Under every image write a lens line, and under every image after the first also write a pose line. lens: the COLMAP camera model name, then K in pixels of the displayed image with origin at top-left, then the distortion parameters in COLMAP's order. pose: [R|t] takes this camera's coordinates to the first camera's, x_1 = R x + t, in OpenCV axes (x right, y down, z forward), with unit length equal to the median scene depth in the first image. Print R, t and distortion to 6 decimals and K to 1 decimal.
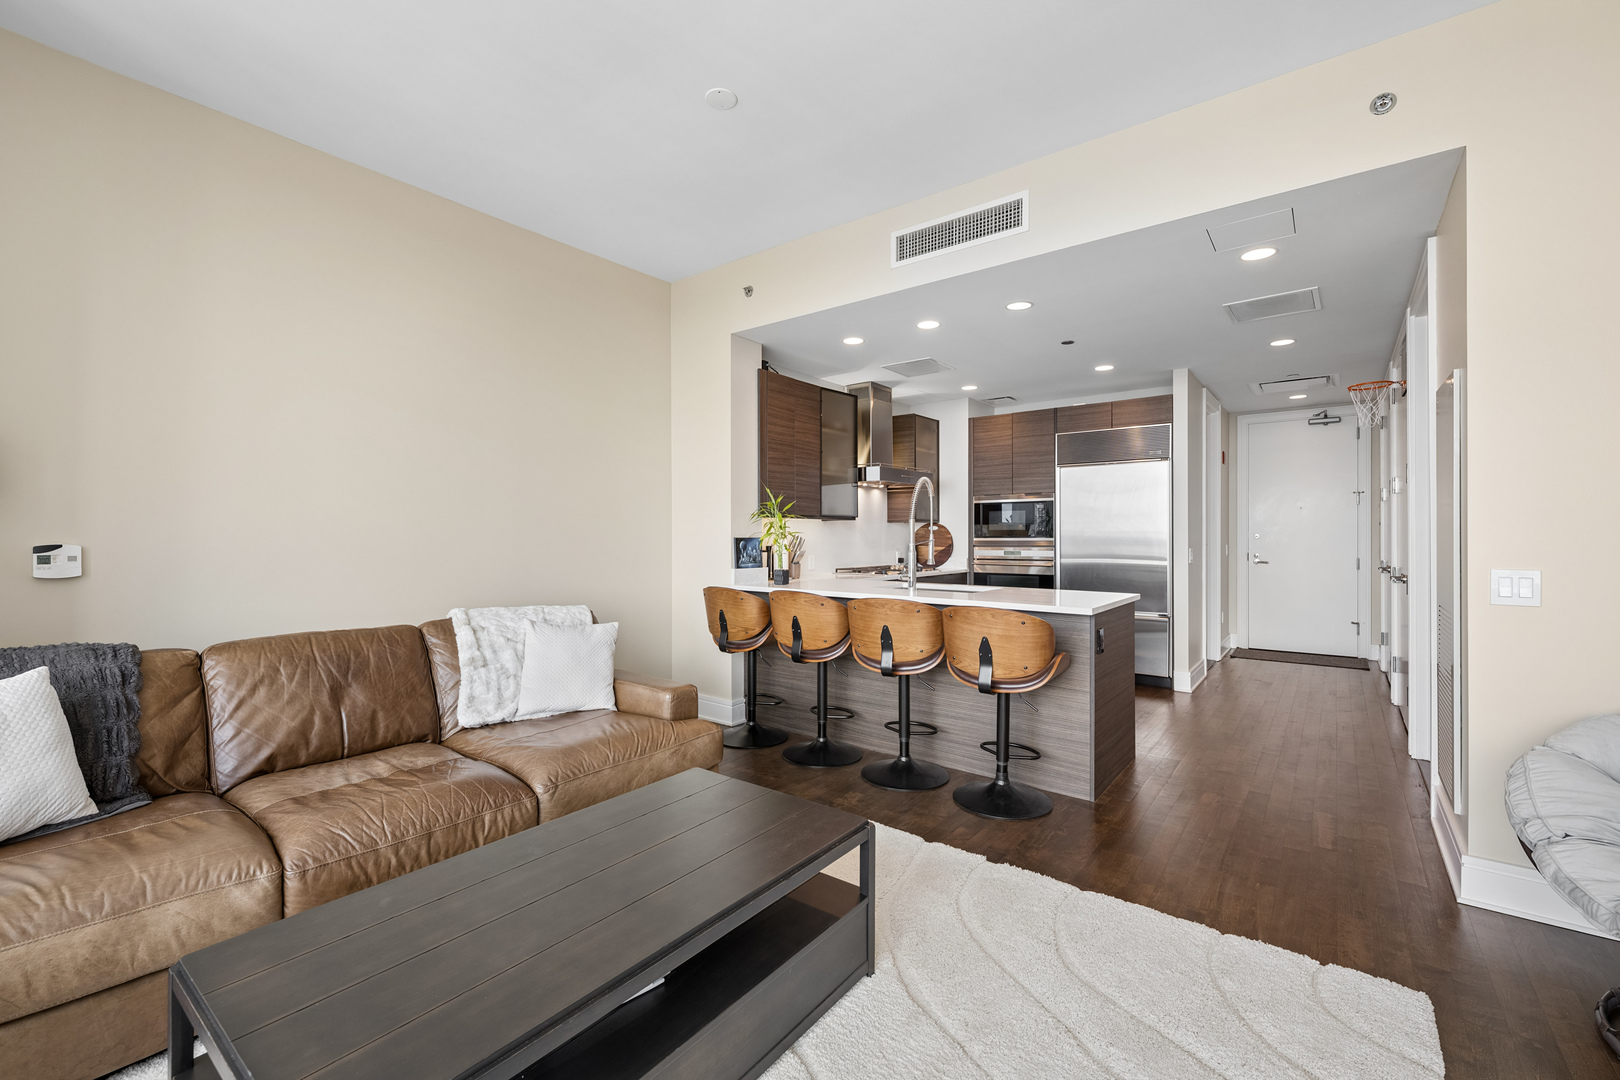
lens RADIAL K [[672.9, 0, 813.3], [0, 672.9, 535.6], [0, 0, 1]] dist [0.000916, -0.000032]
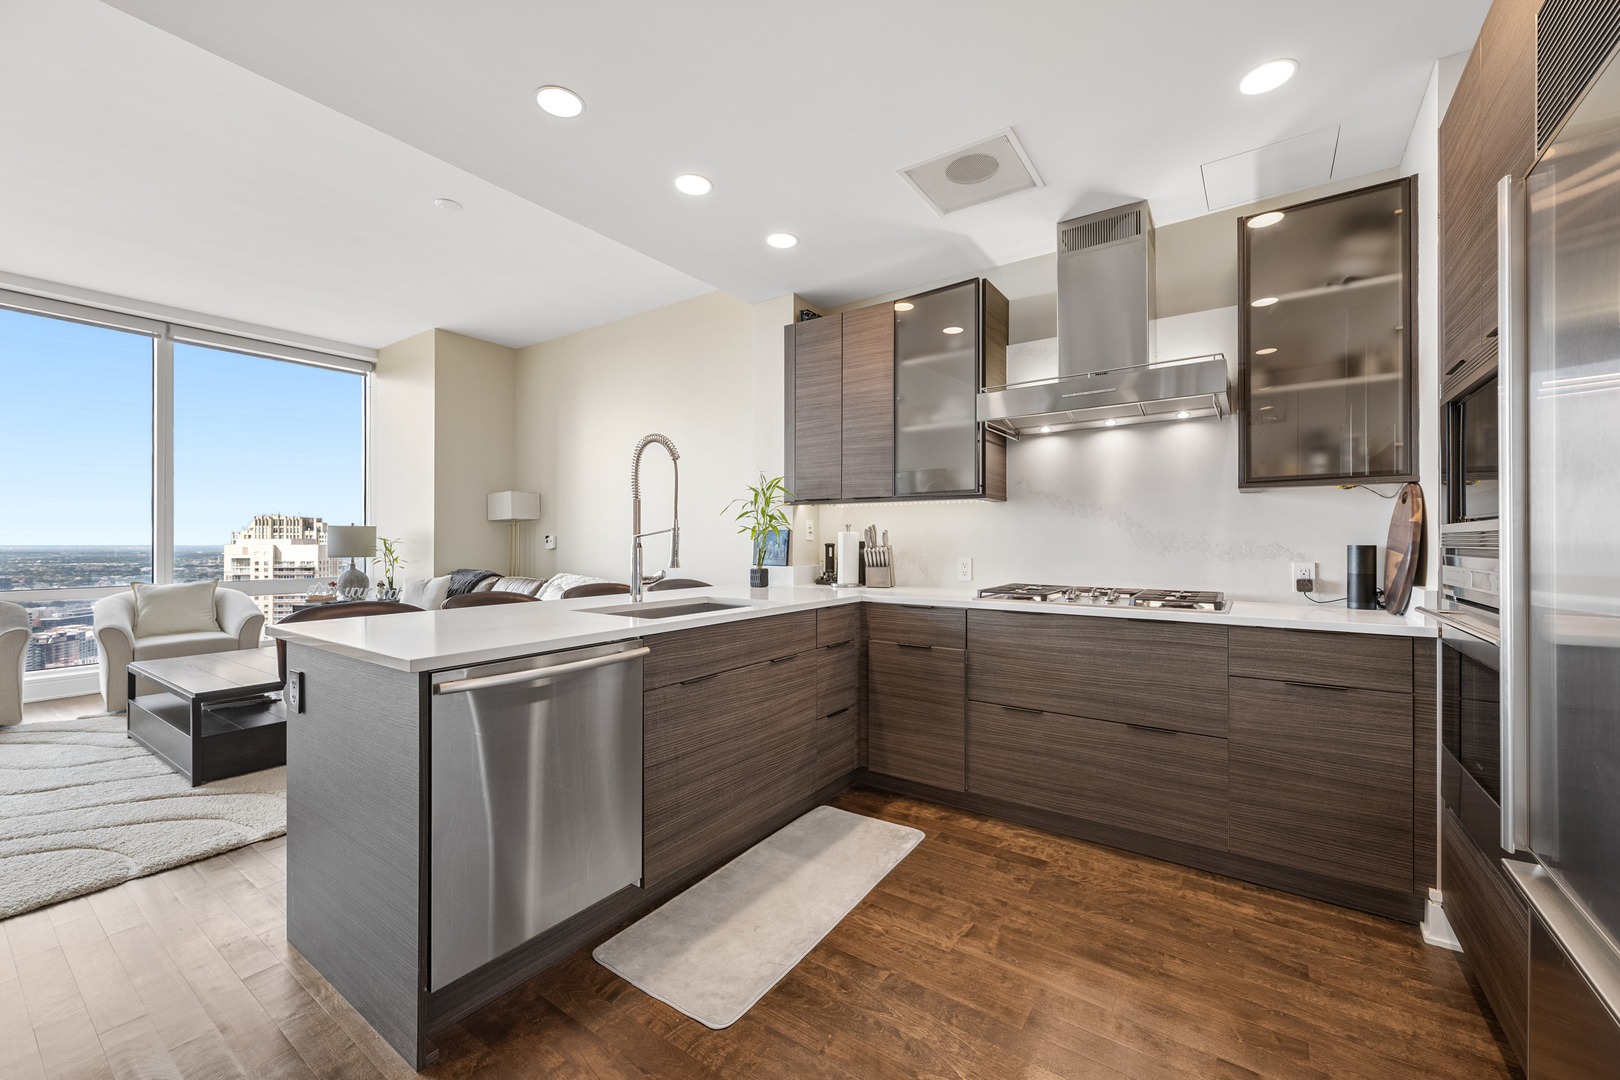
lens RADIAL K [[643.0, 0, 810.0], [0, 643.0, 540.0], [0, 0, 1]] dist [-0.000717, 0.000018]
pose [[0.046666, 0.001495, -0.998909, 0.541289], [-0.000286, 0.999999, 0.001484, 0.010807], [0.998911, 0.000216, 0.046666, 0.755287]]
